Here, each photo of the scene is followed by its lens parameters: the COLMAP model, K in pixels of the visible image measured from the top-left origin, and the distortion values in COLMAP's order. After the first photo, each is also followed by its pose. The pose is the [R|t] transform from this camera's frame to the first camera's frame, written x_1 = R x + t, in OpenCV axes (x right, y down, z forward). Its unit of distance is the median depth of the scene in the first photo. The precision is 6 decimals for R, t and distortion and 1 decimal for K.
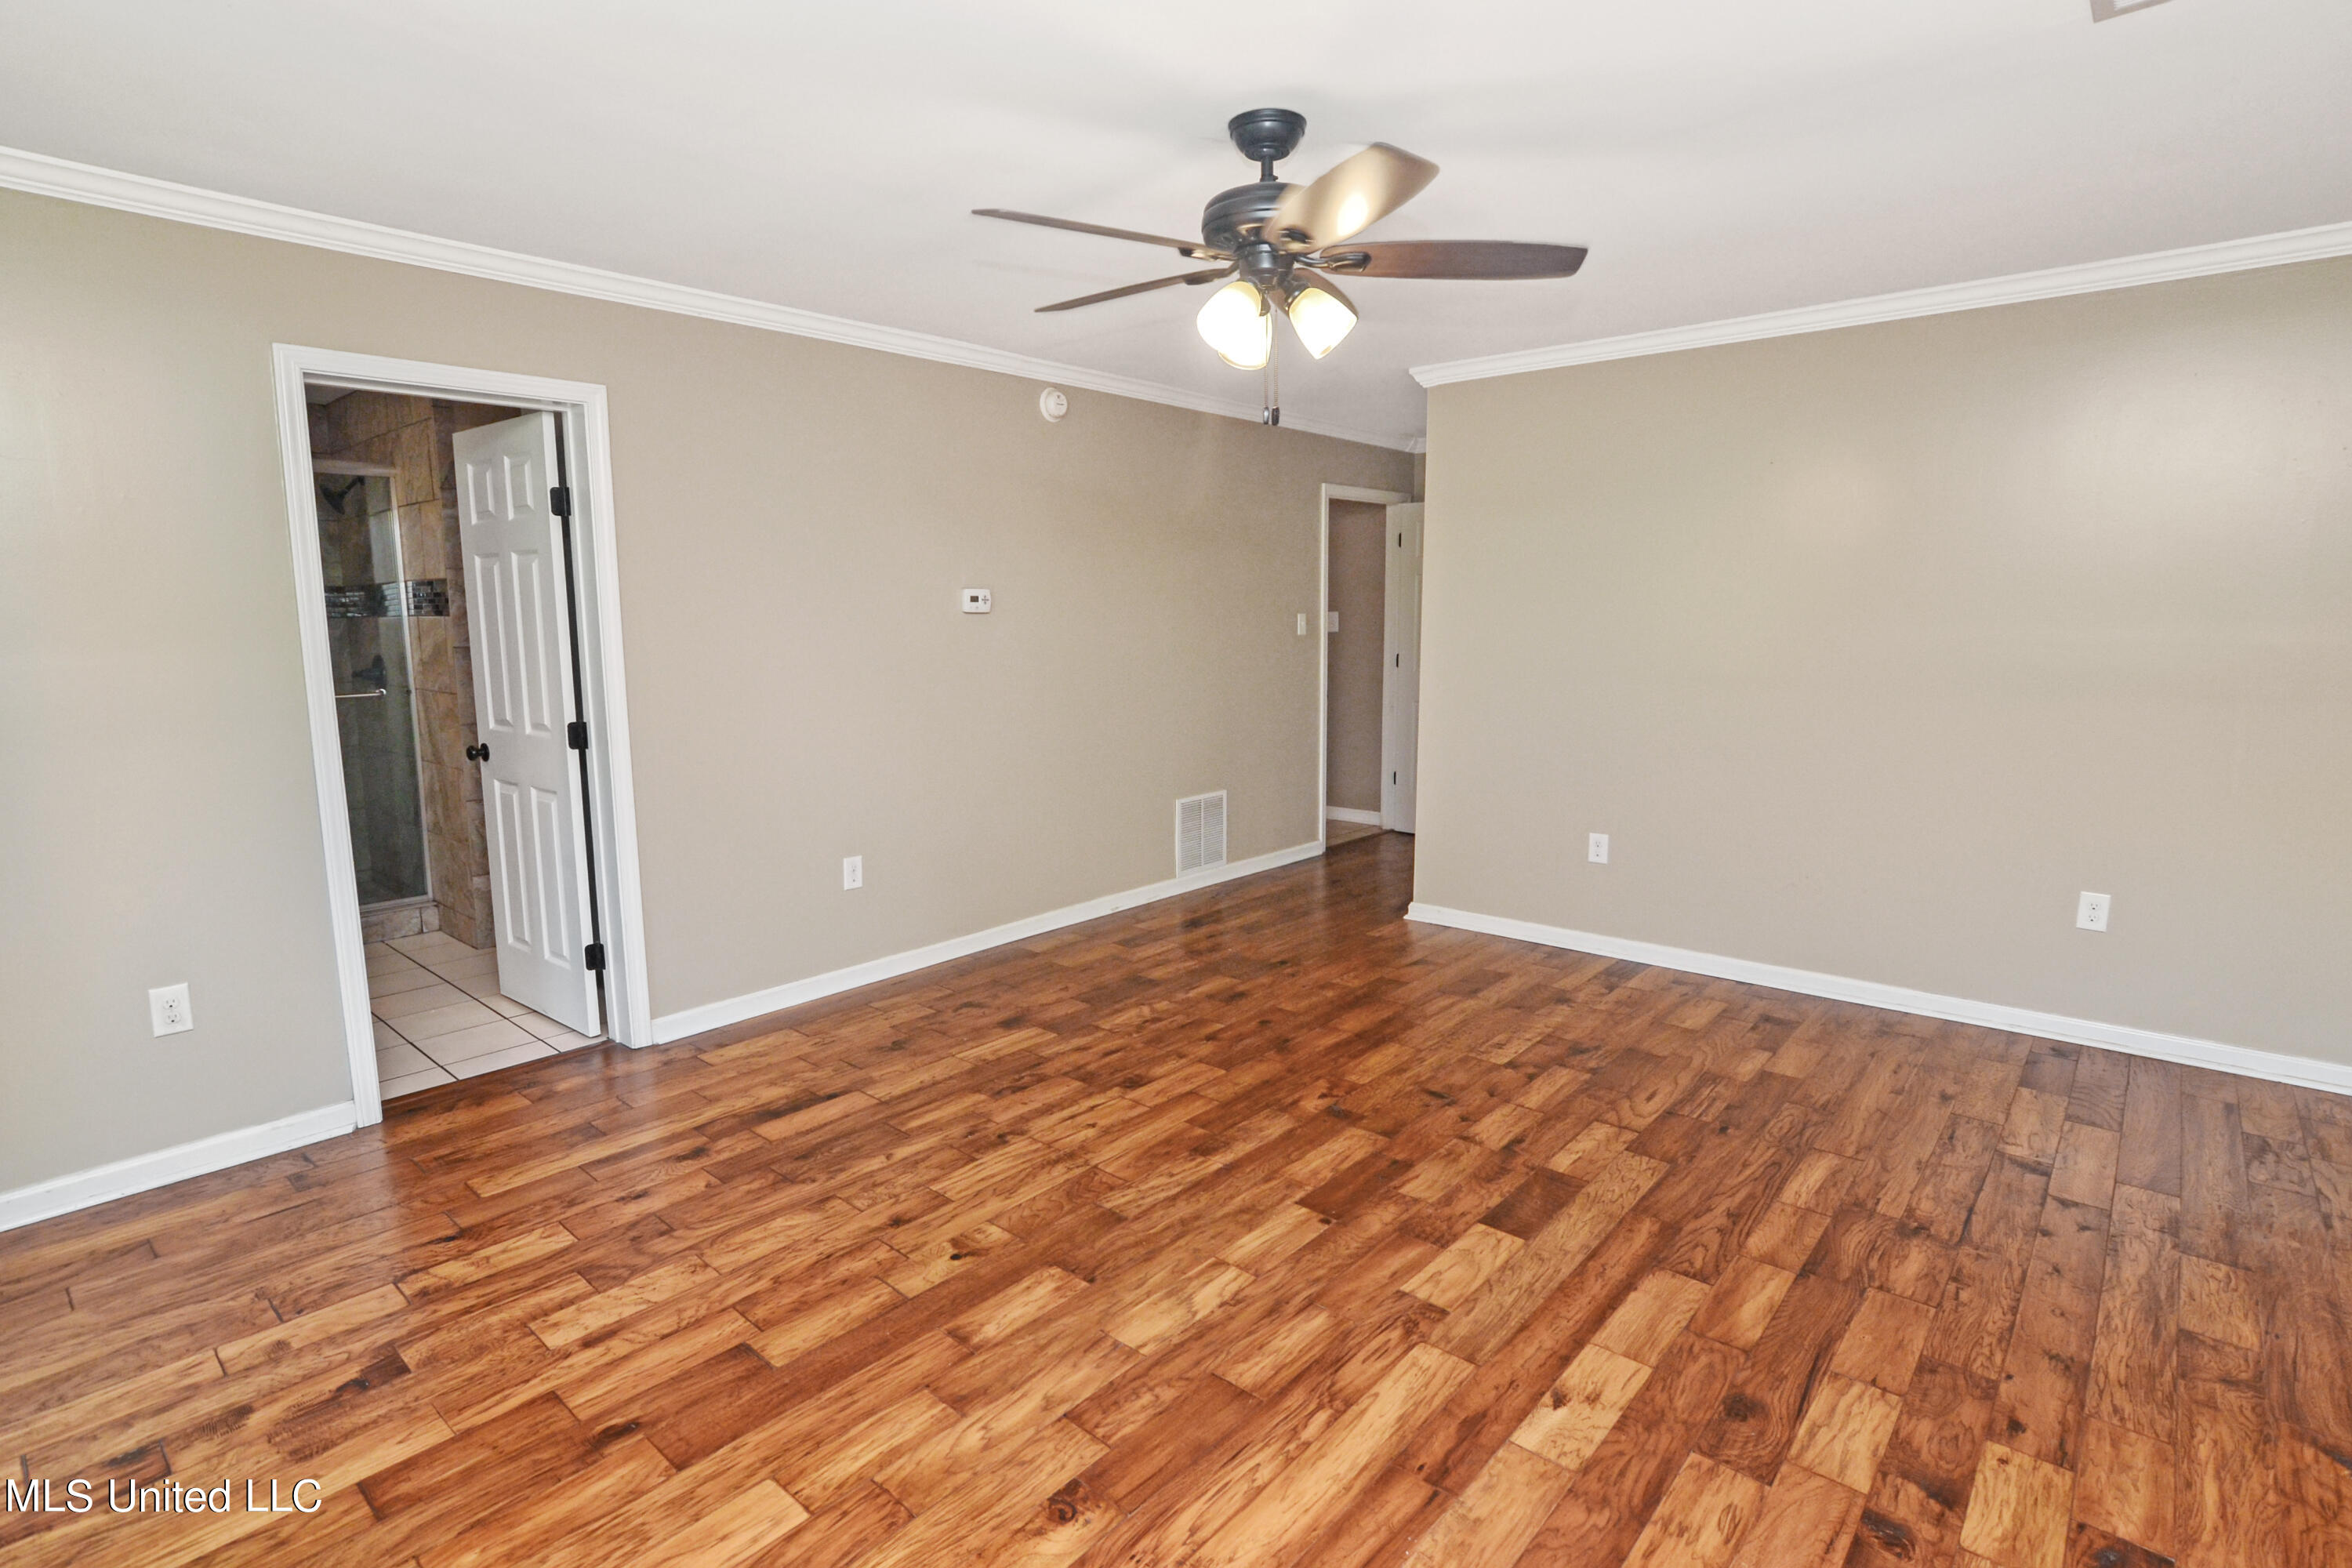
lens RADIAL K [[1162.7, 0, 1170.7], [0, 1162.7, 778.5], [0, 0, 1]] dist [-0.027765, 0.008958]
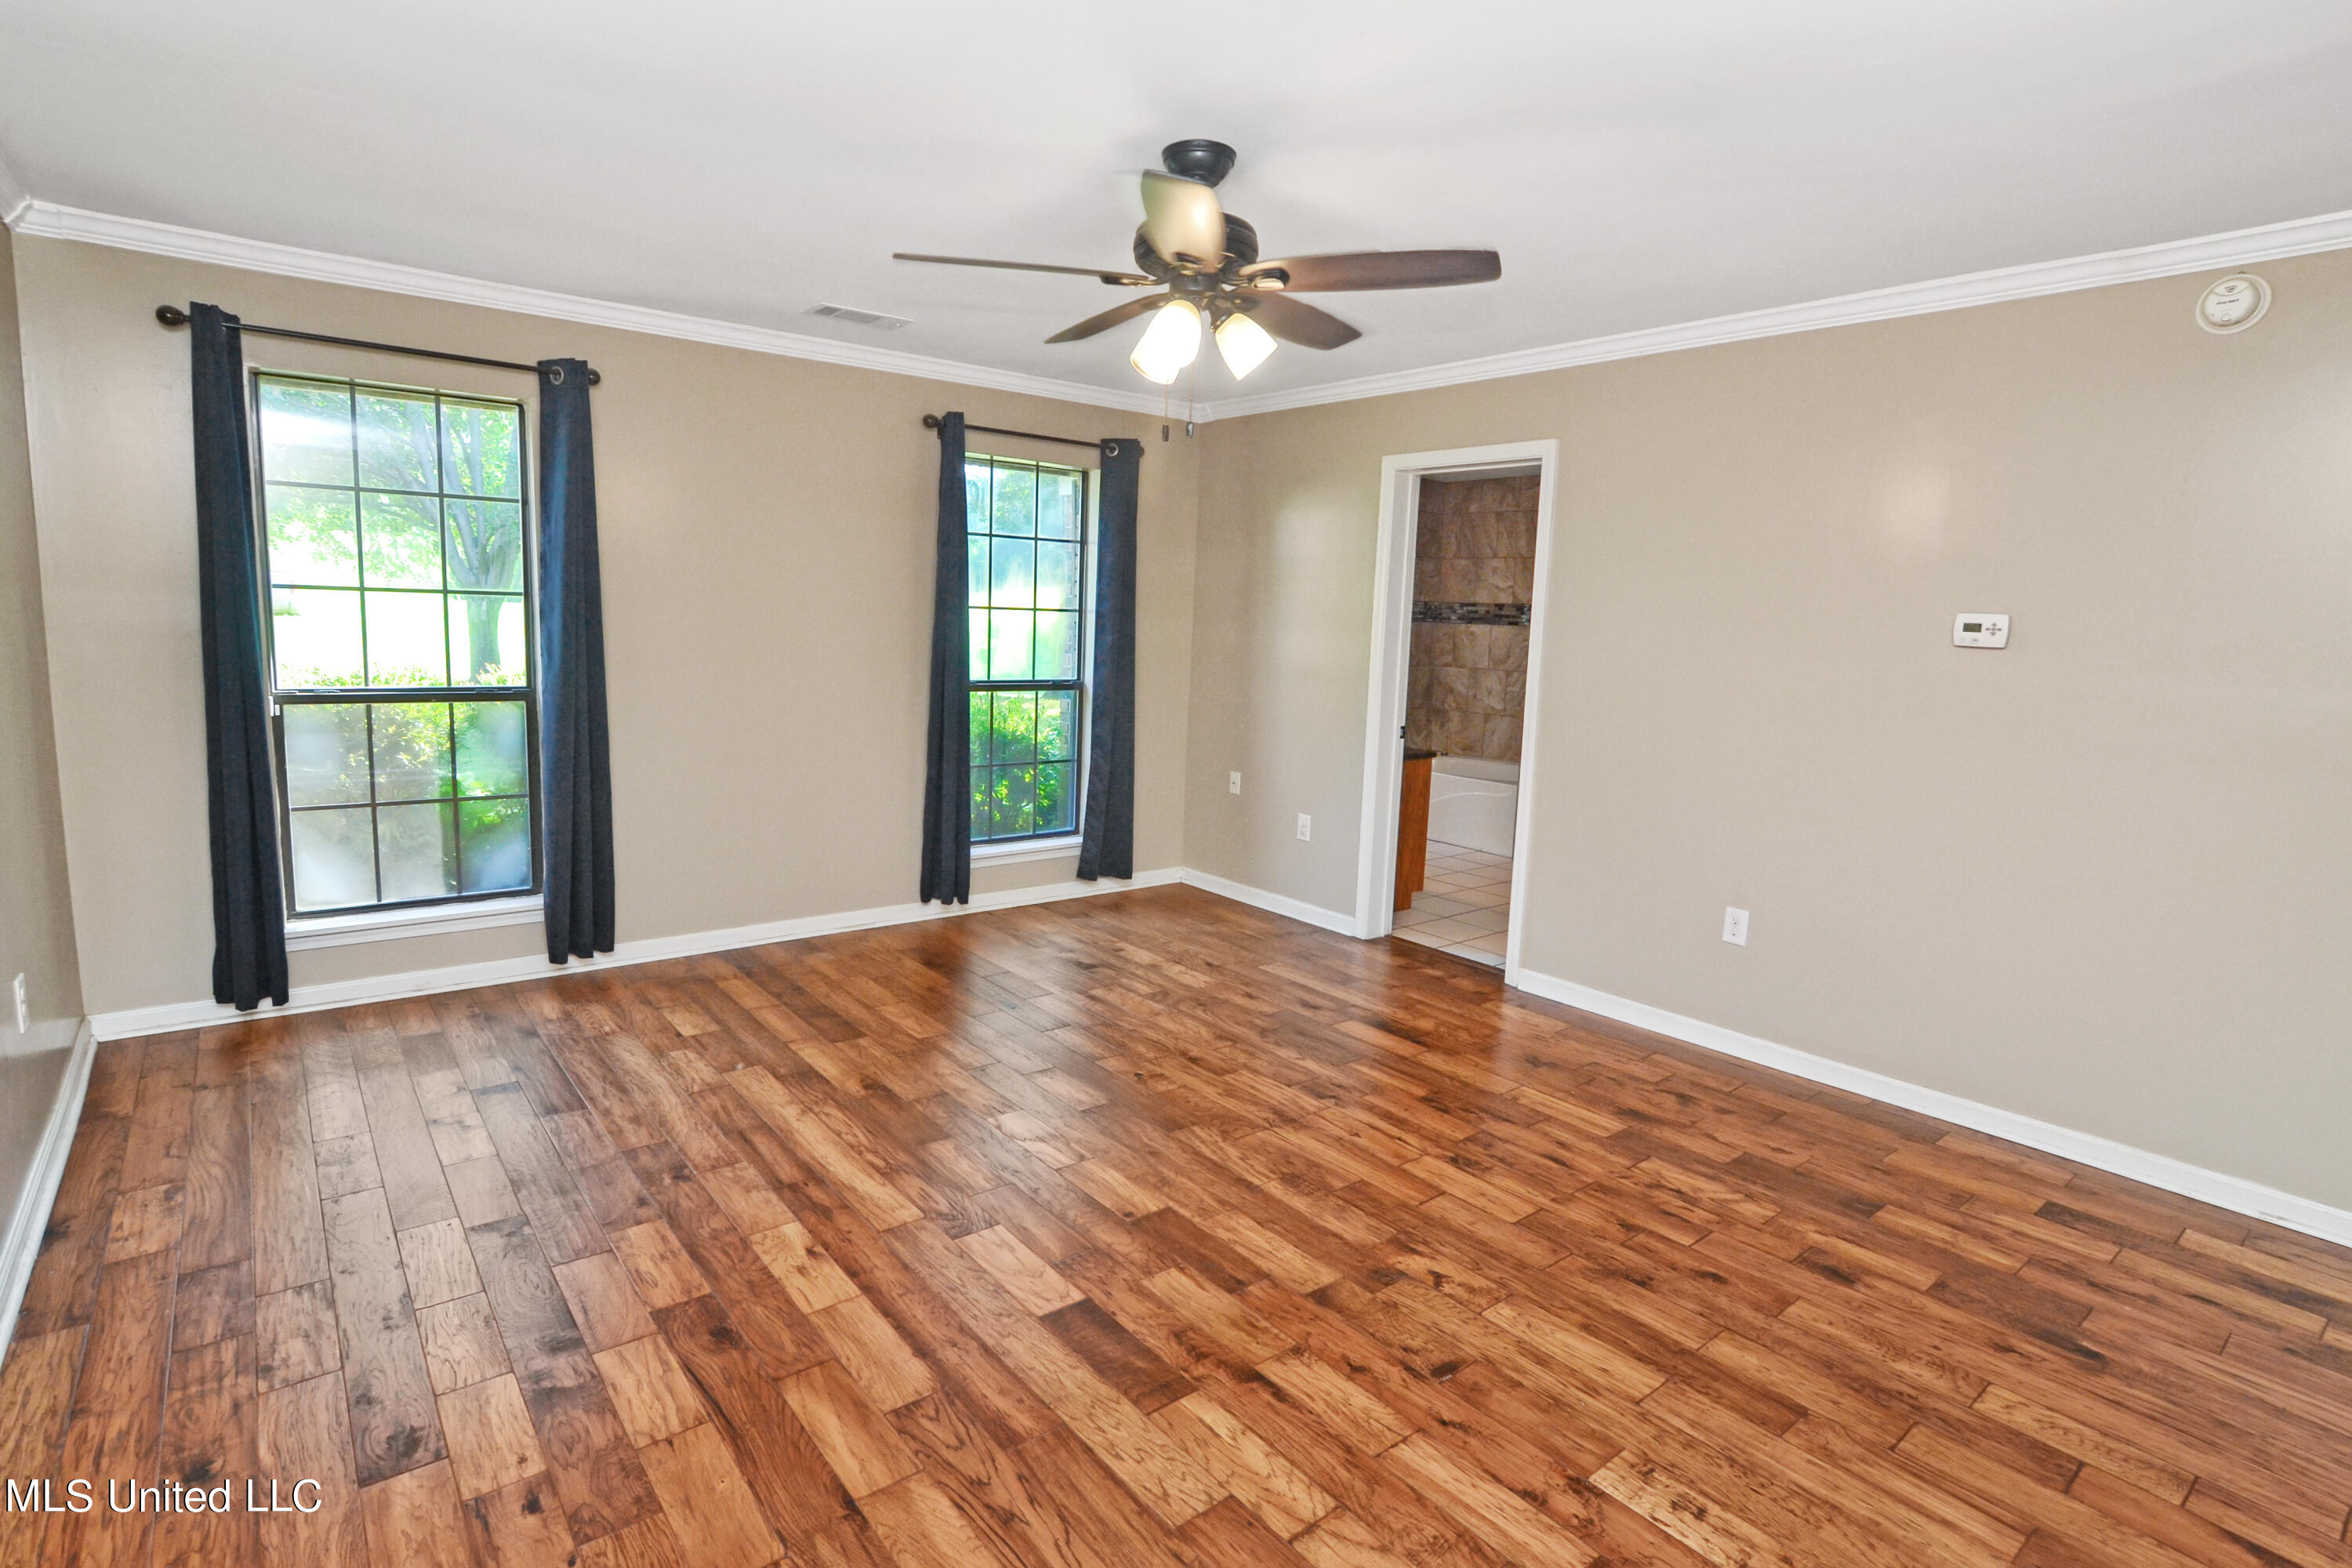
lens RADIAL K [[1162.7, 0, 1161.6], [0, 1162.7, 781.1], [0, 0, 1]] dist [-0.027765, 0.008958]
pose [[-0.177830, 0.140262, -0.974014, 1.024264], [-0.176229, 0.969250, 0.171750, -0.159725], [0.968153, 0.202192, -0.147643, 1.058537]]
